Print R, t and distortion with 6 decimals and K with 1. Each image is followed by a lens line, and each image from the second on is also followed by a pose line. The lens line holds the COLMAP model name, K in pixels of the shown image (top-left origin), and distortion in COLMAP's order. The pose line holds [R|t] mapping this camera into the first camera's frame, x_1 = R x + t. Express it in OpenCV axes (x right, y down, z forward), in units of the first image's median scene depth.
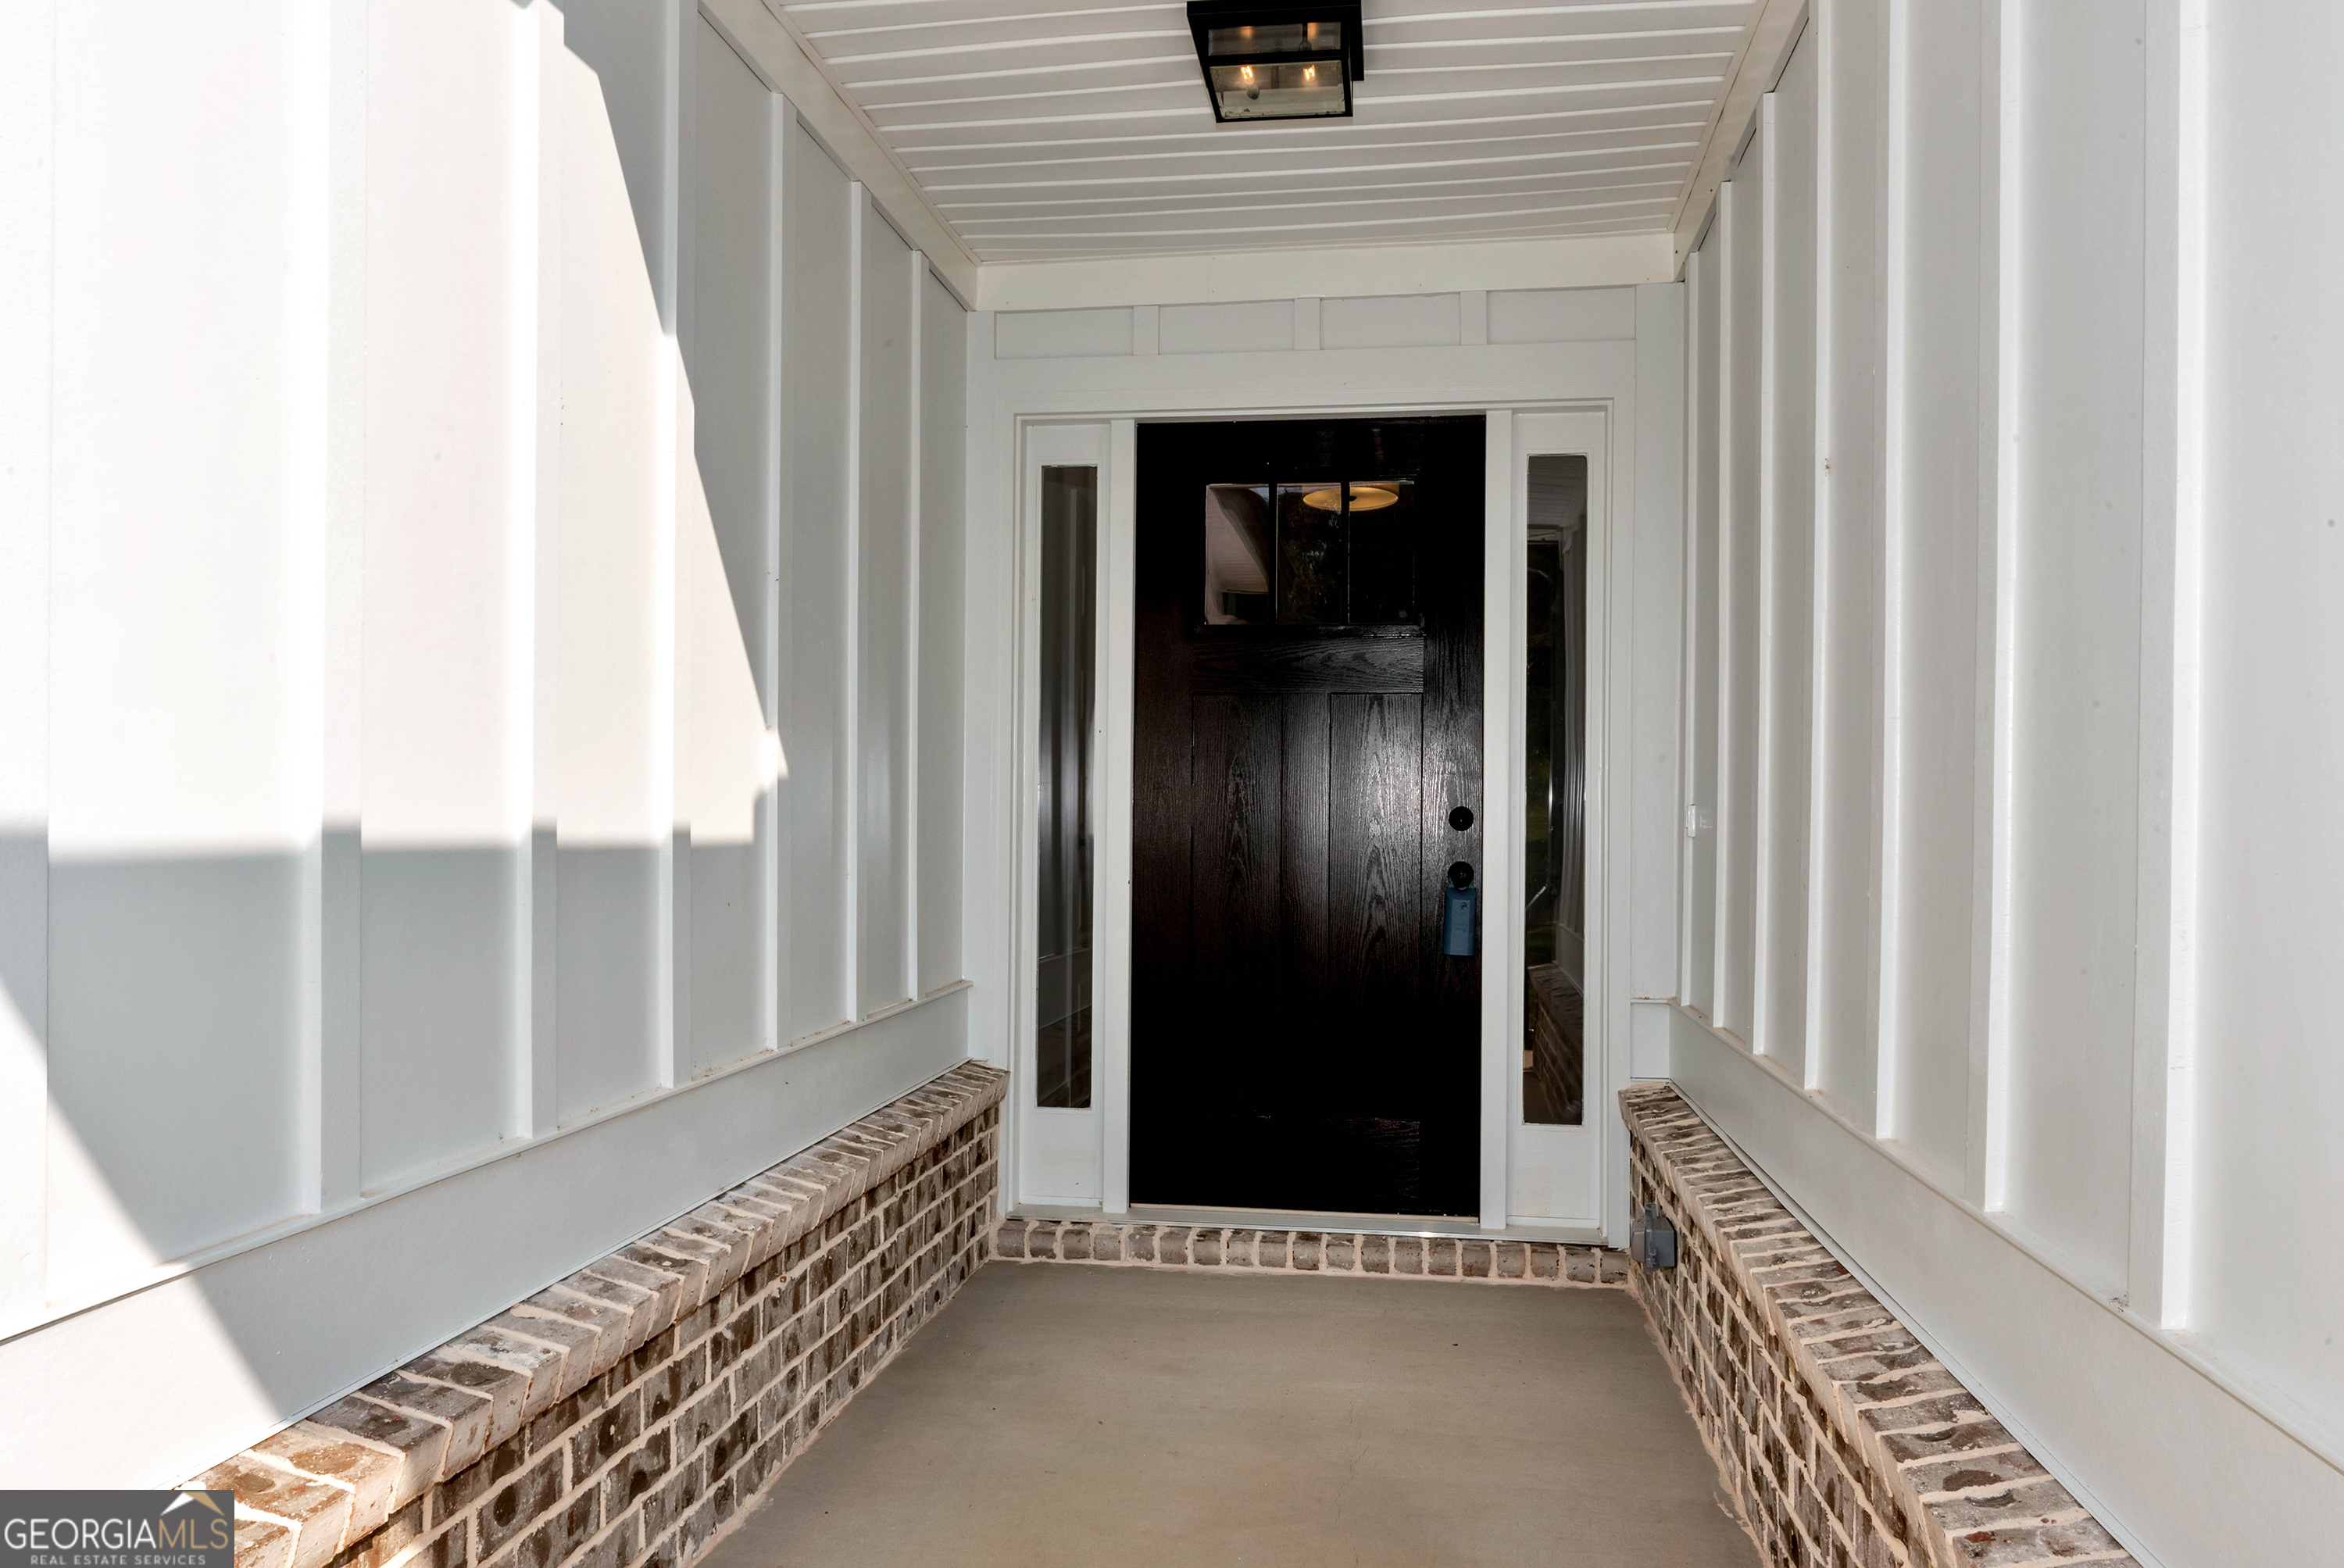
lens RADIAL K [[1617.2, 0, 1172.3], [0, 1617.2, 792.9], [0, 0, 1]] dist [-0.004306, 0.000942]
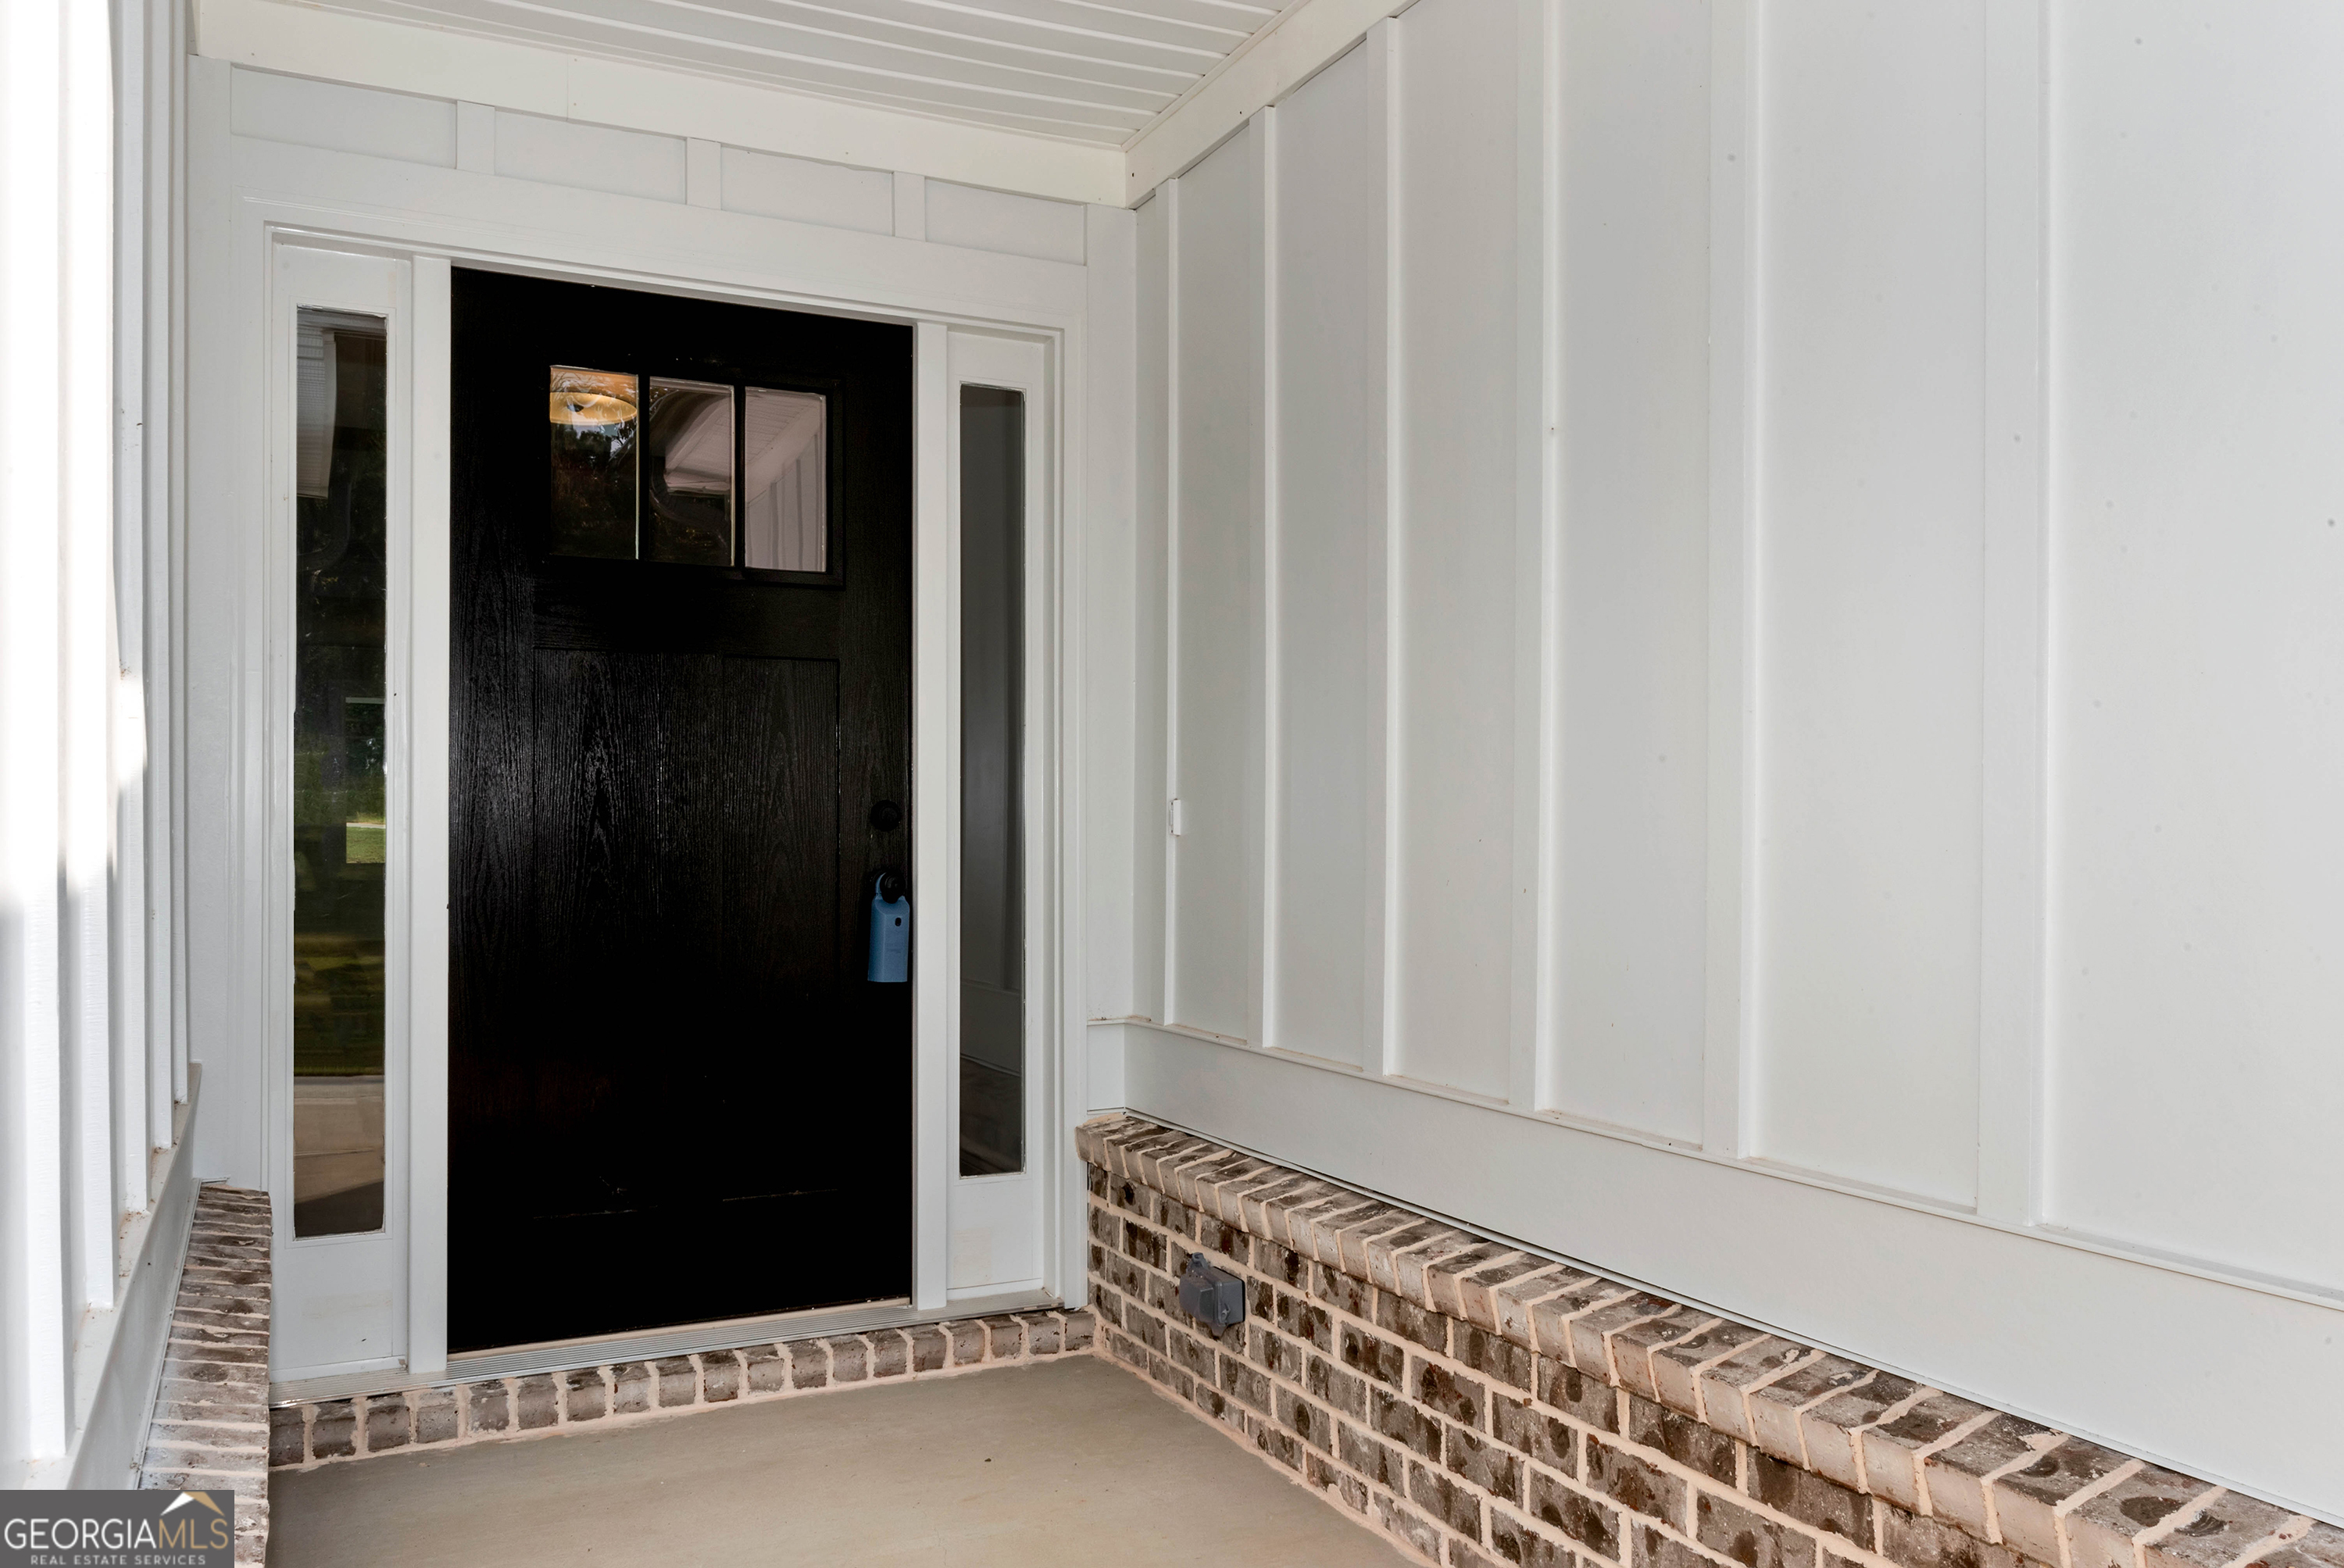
lens RADIAL K [[1801.3, 0, 1170.9], [0, 1801.3, 791.8], [0, 0, 1]] dist [0.009158, -0.005440]
pose [[0.823075, 0.000667, 0.567932, -0.231727], [-0.005284, 0.999965, 0.006482, -0.002756], [-0.567908, -0.008336, 0.823050, 0.172564]]
